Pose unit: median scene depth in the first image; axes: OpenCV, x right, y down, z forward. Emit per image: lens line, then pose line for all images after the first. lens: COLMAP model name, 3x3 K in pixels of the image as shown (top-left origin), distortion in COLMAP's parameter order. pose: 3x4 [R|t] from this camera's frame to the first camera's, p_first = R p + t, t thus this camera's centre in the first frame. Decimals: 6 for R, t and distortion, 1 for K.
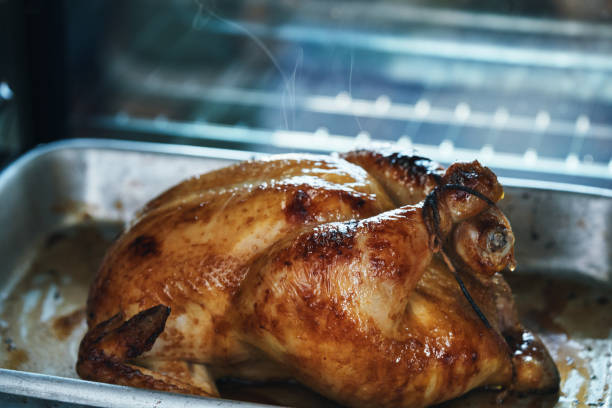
lens RADIAL K [[1962.2, 0, 308.5], [0, 1962.2, 203.2], [0, 0, 1]] dist [-0.362941, 0.000000]
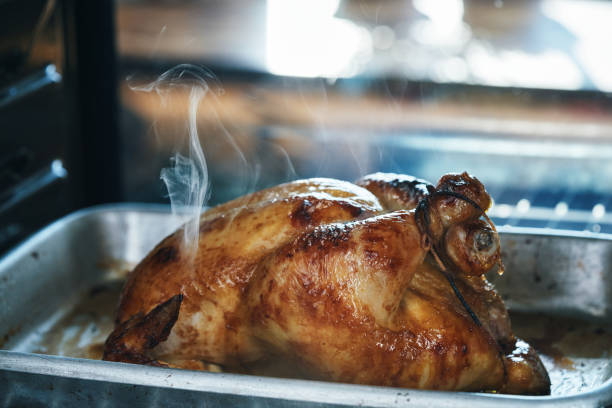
lens RADIAL K [[1962.2, 0, 306.1], [0, 1962.2, 202.6], [0, 0, 1]] dist [-0.362941, 0.000000]
pose [[0.997868, -0.006792, -0.064913, 0.068318], [-0.003720, 0.987035, -0.160465, 0.173090], [0.065161, 0.160364, 0.984905, -0.085885]]
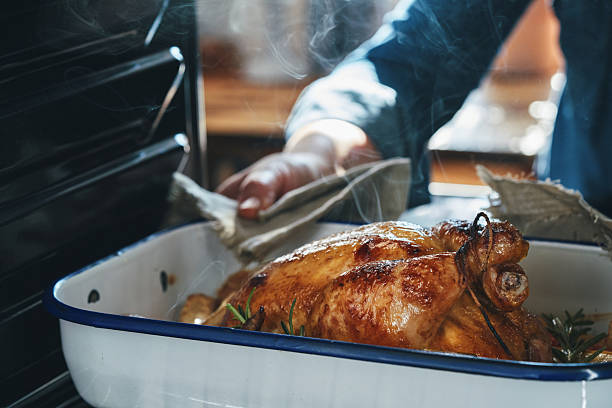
lens RADIAL K [[1962.2, 0, 307.0], [0, 1962.2, 204.1], [0, 0, 1]] dist [-0.362941, 0.000000]
pose [[0.948357, 0.035532, -0.315210, 0.363606], [-0.092339, 0.981595, -0.167166, 0.191530], [0.303469, 0.187639, 0.934183, -0.220059]]
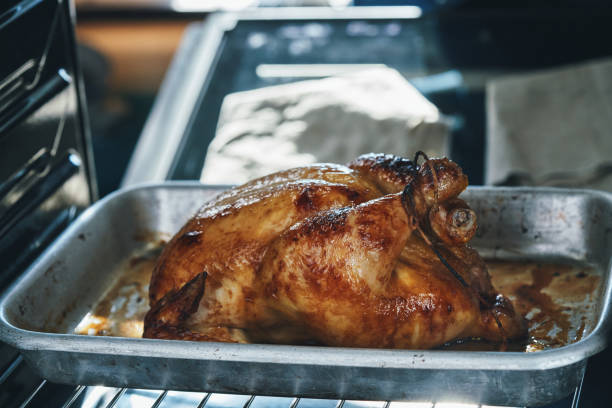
lens RADIAL K [[1962.2, 0, 307.8], [0, 1962.2, 206.6], [0, 0, 1]] dist [-0.362941, 0.000000]
pose [[0.995392, -0.047190, -0.083478, 0.103246], [0.041133, 0.996494, -0.072848, 0.100401], [0.086623, 0.069079, 0.993843, -0.274131]]
